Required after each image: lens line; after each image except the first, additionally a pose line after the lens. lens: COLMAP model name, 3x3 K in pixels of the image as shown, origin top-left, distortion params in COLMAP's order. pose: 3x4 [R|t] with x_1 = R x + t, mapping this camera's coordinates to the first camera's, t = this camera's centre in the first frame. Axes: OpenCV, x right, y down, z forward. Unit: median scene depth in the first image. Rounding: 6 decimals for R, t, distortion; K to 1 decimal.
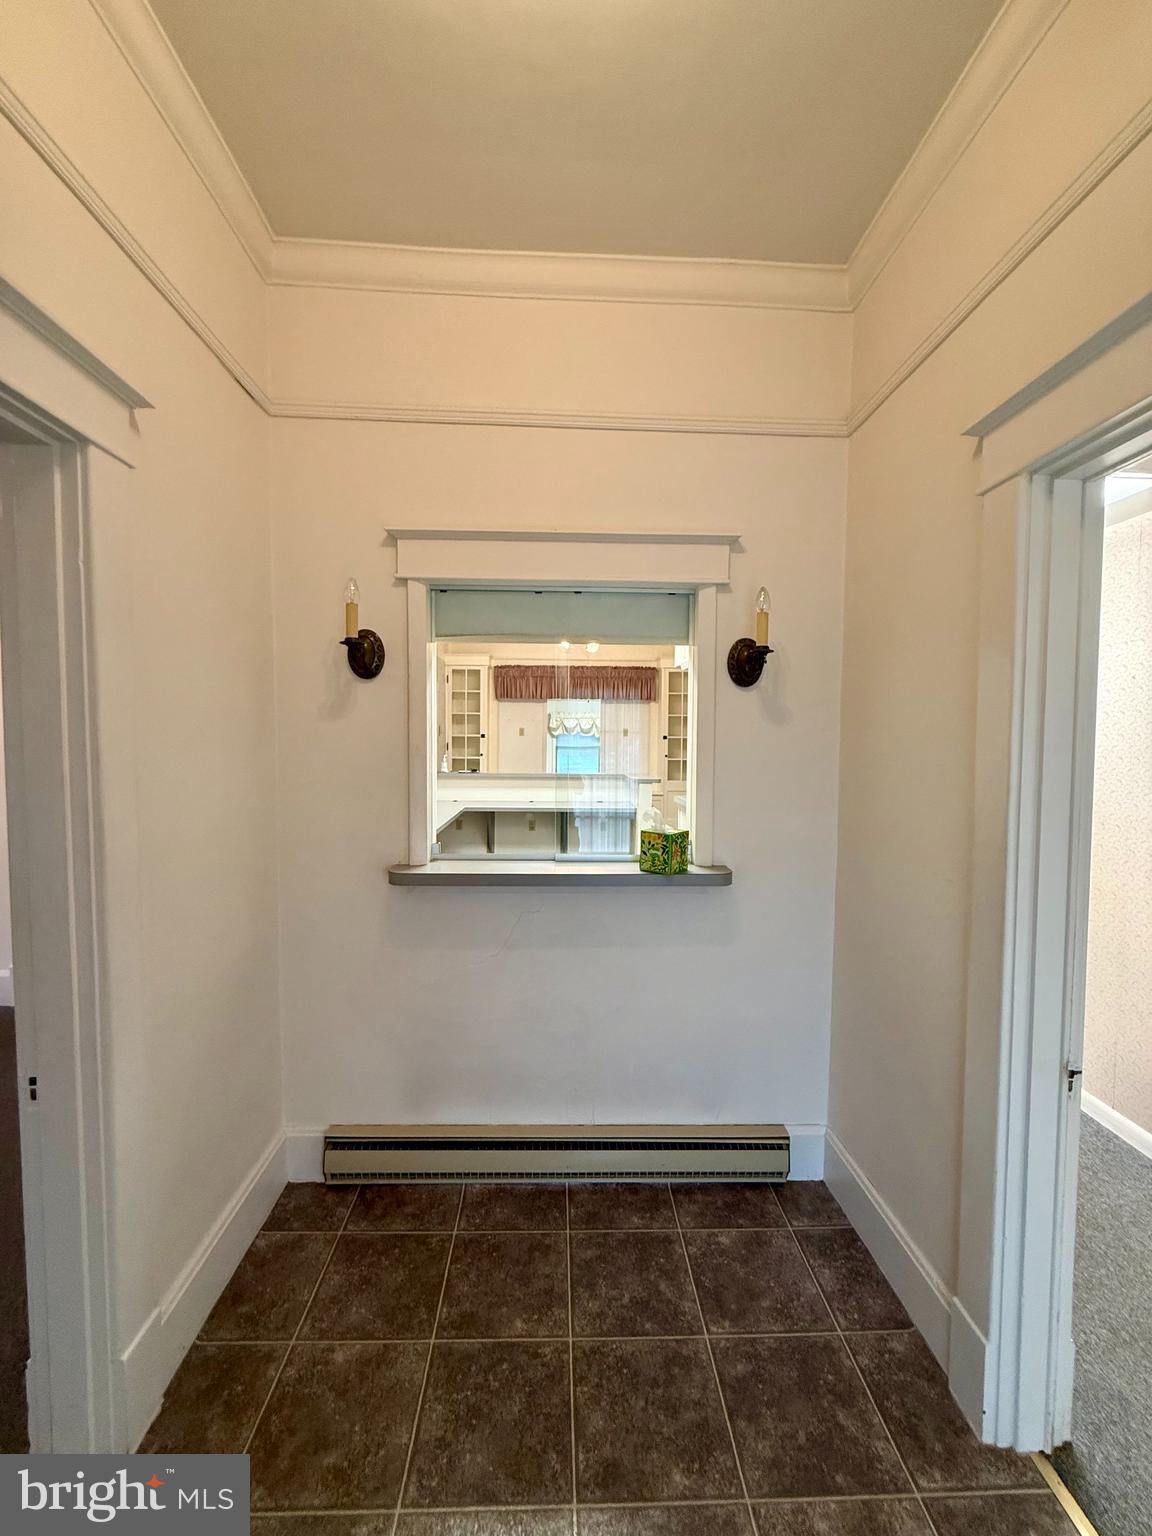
lens RADIAL K [[602.5, 0, 576.2], [0, 602.5, 771.8], [0, 0, 1]] dist [-0.003589, 0.000078]
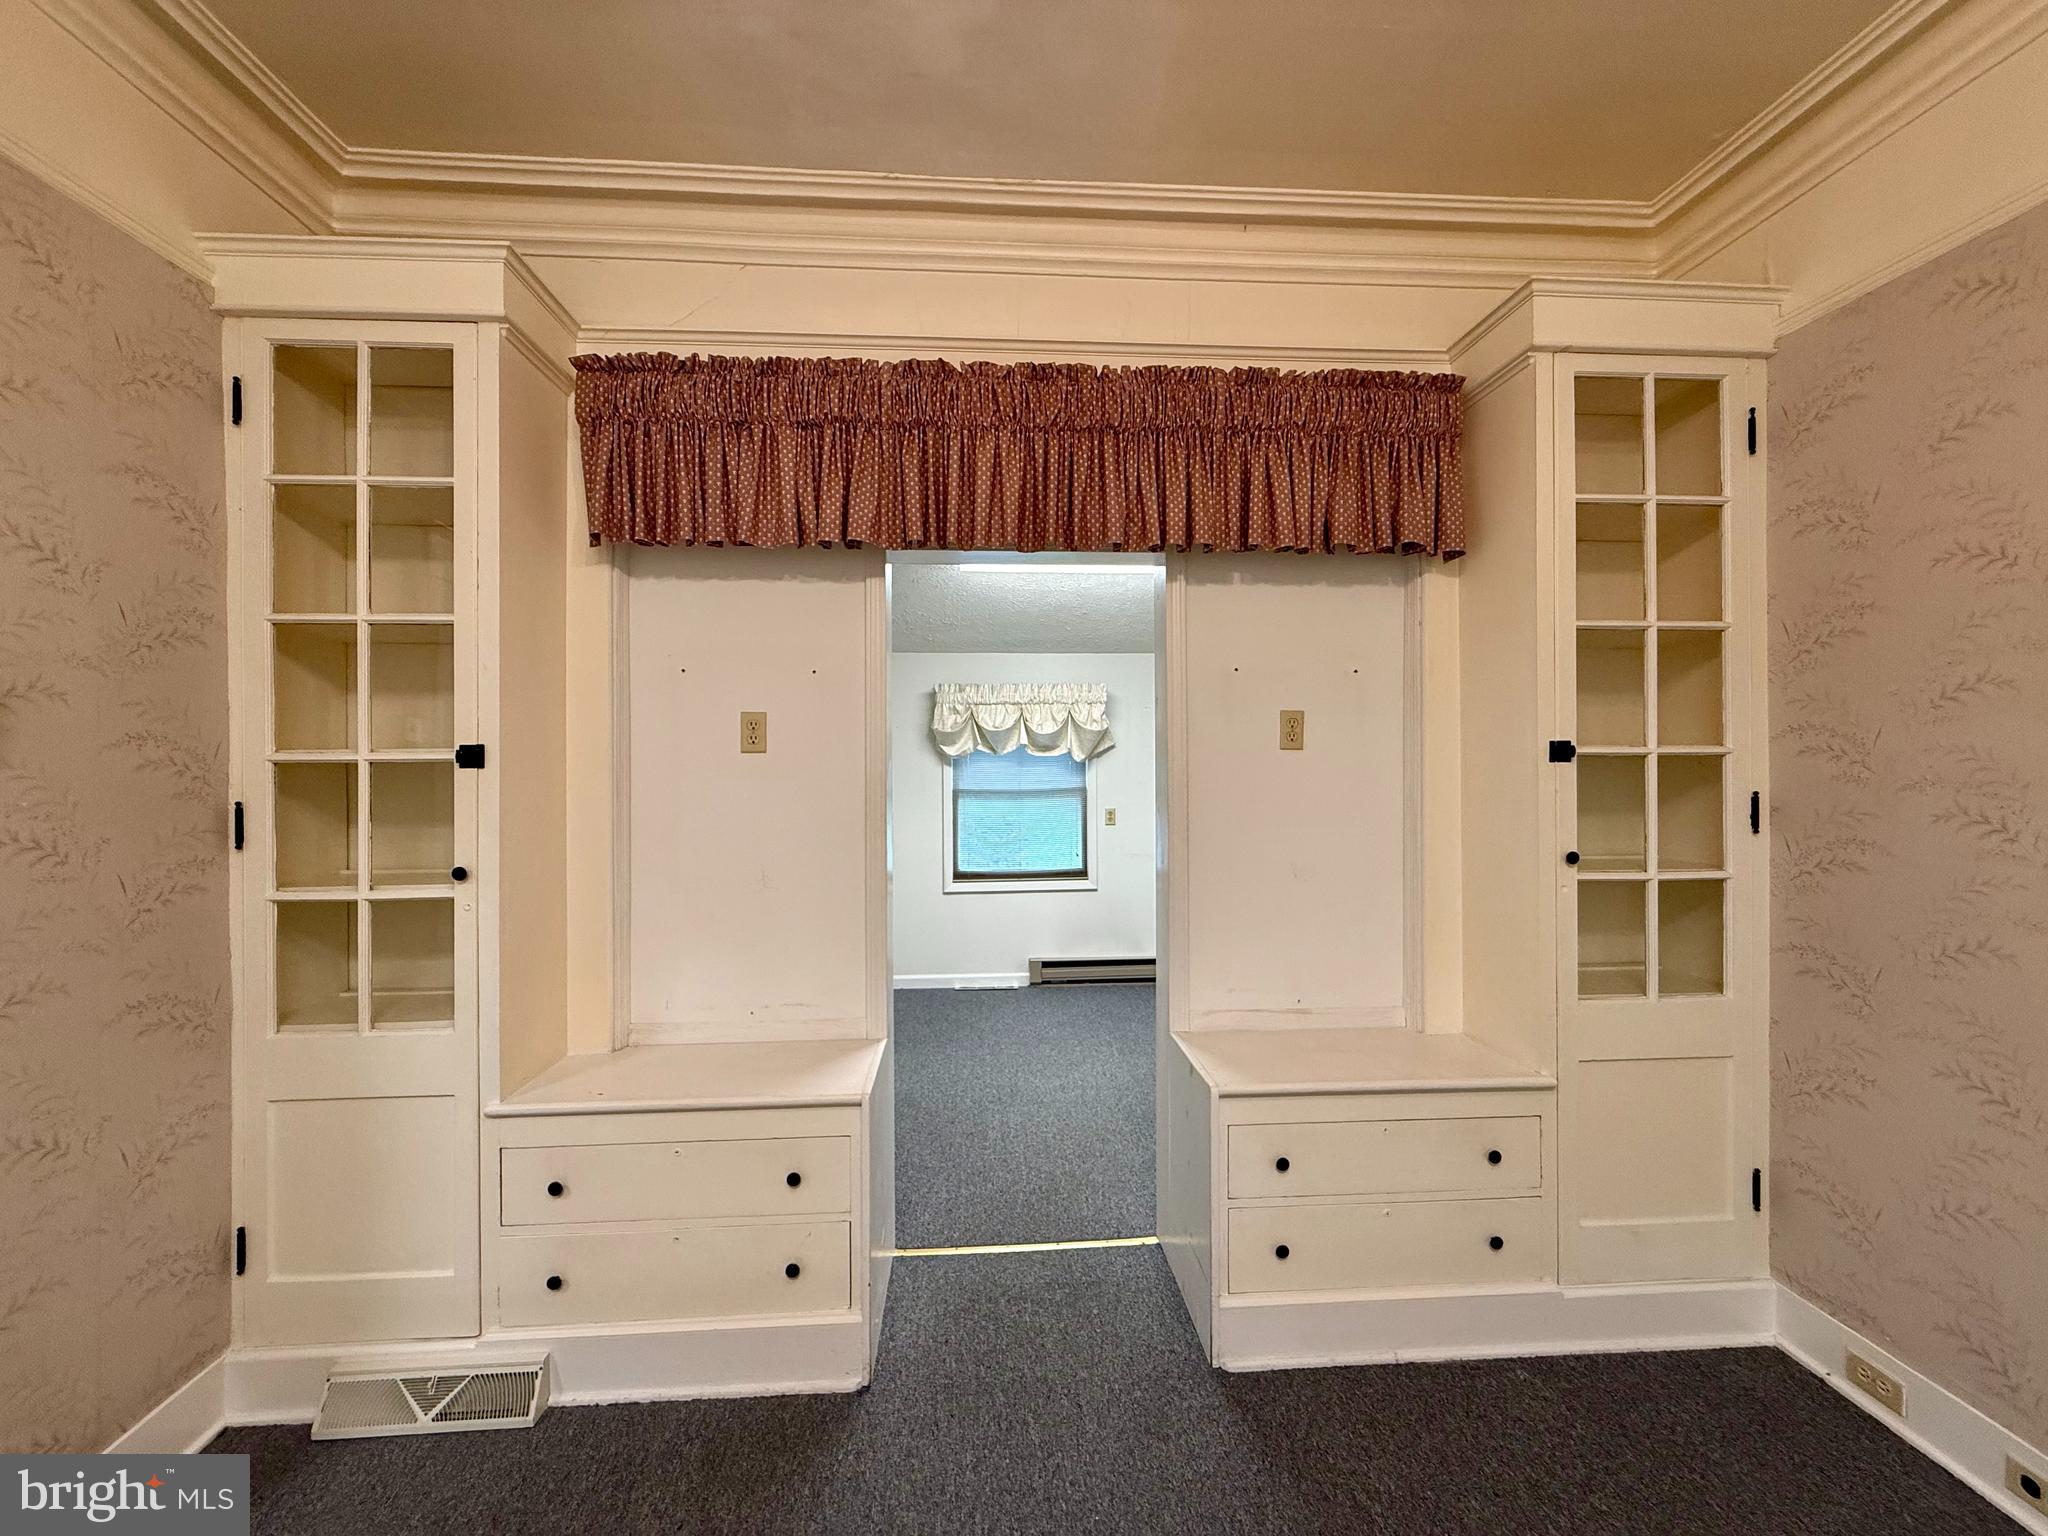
lens RADIAL K [[803.4, 0, 1025.8], [0, 803.4, 765.4], [0, 0, 1]] dist [-0.003589, 0.000078]
pose [[0.999133, -0.014393, 0.039075, -0.015466], [0.016512, 0.998380, -0.054458, -0.043075], [-0.038228, 0.055056, 0.997751, 0.776380]]
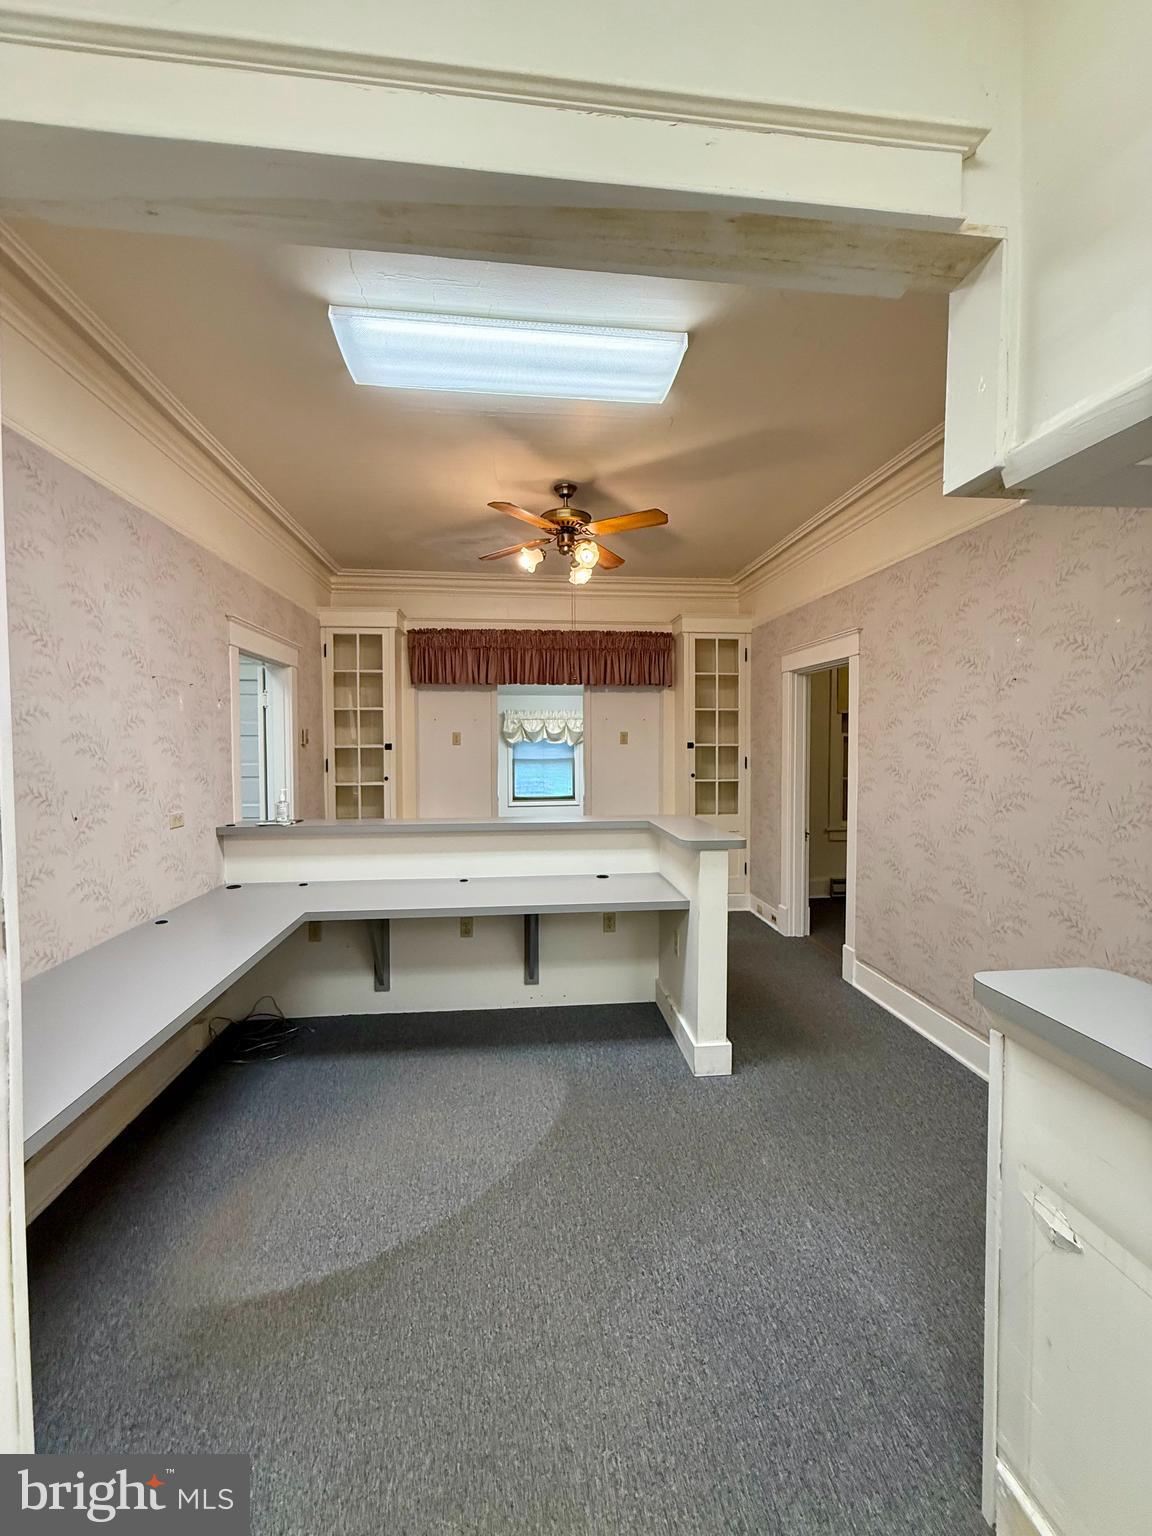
lens RADIAL K [[602.5, 0, 580.3], [0, 602.5, 767.8], [0, 0, 1]] dist [-0.003589, 0.000078]
pose [[0.996841, -0.015401, 0.077913, -0.013318], [0.016771, 0.999716, -0.016960, -0.025695], [-0.077629, 0.018213, 0.996816, 0.394926]]
